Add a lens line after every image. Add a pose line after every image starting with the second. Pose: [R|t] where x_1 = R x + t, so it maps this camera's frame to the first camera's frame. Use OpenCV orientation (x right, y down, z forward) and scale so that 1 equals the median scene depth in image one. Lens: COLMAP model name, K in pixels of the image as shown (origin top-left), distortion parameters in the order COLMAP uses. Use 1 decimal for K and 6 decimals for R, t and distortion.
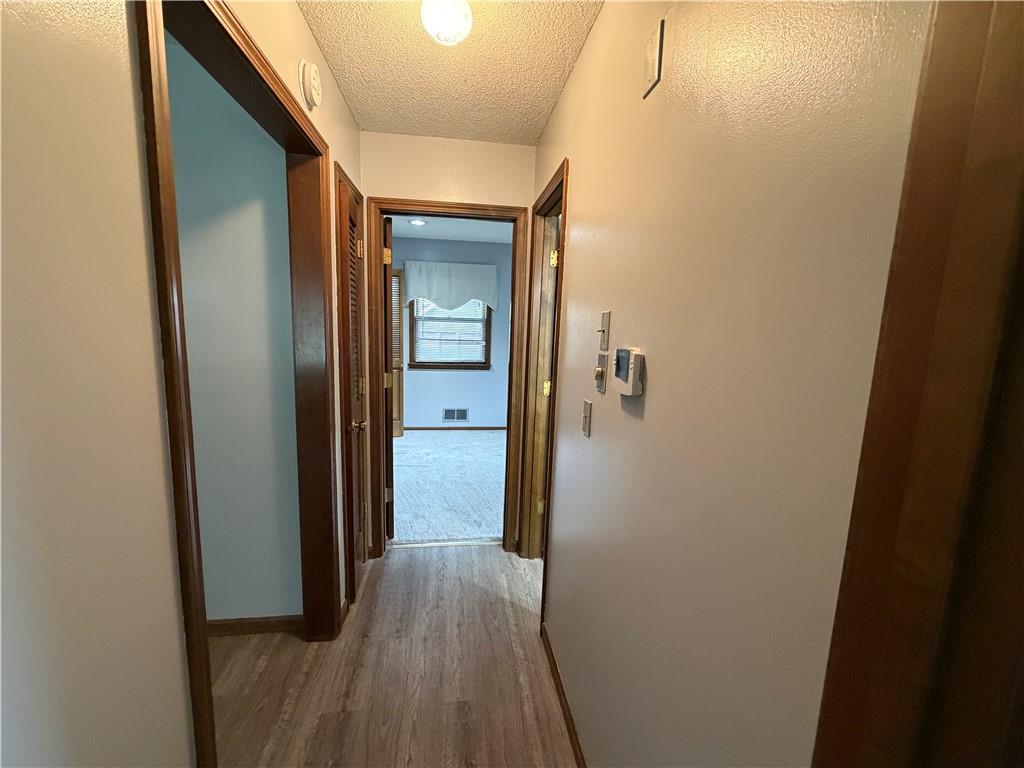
lens RADIAL K [[420.5, 0, 512.3], [0, 420.5, 383.9], [0, 0, 1]] dist [-0.000555, 0.000044]
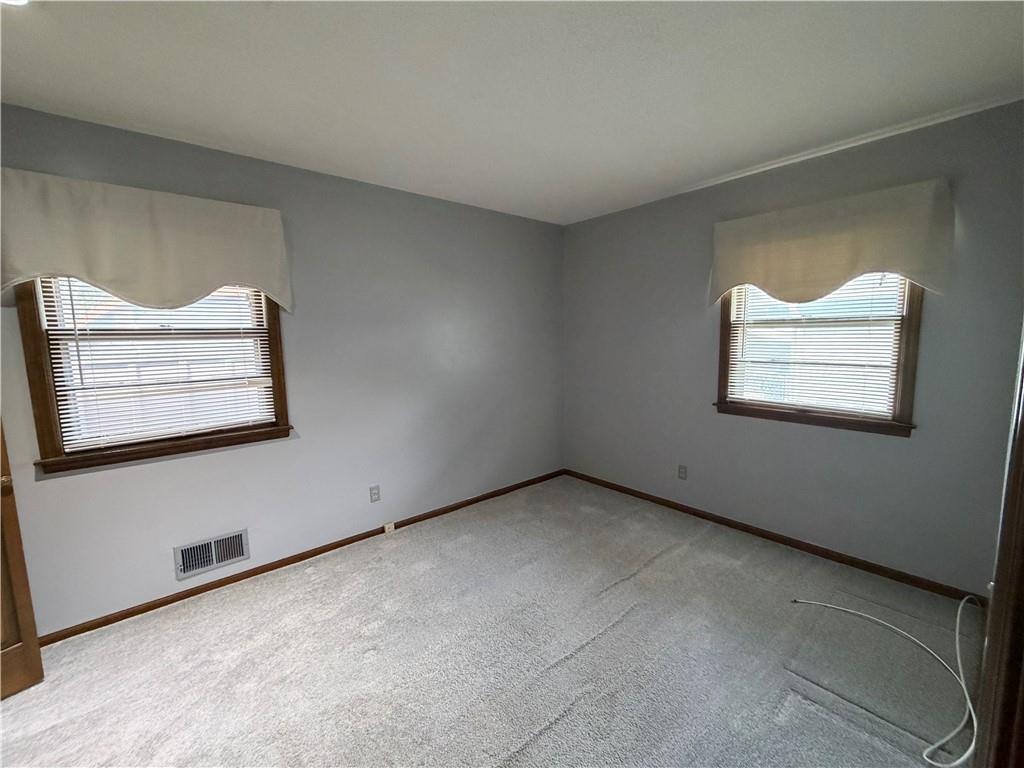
lens RADIAL K [[420.5, 0, 509.7], [0, 420.5, 384.6], [0, 0, 1]] dist [-0.000555, 0.000044]
pose [[0.839815, -0.111771, 0.531241, -0.090067], [0.117678, 0.992789, 0.022847, -0.072678], [-0.529964, 0.043328, 0.846913, 0.471960]]
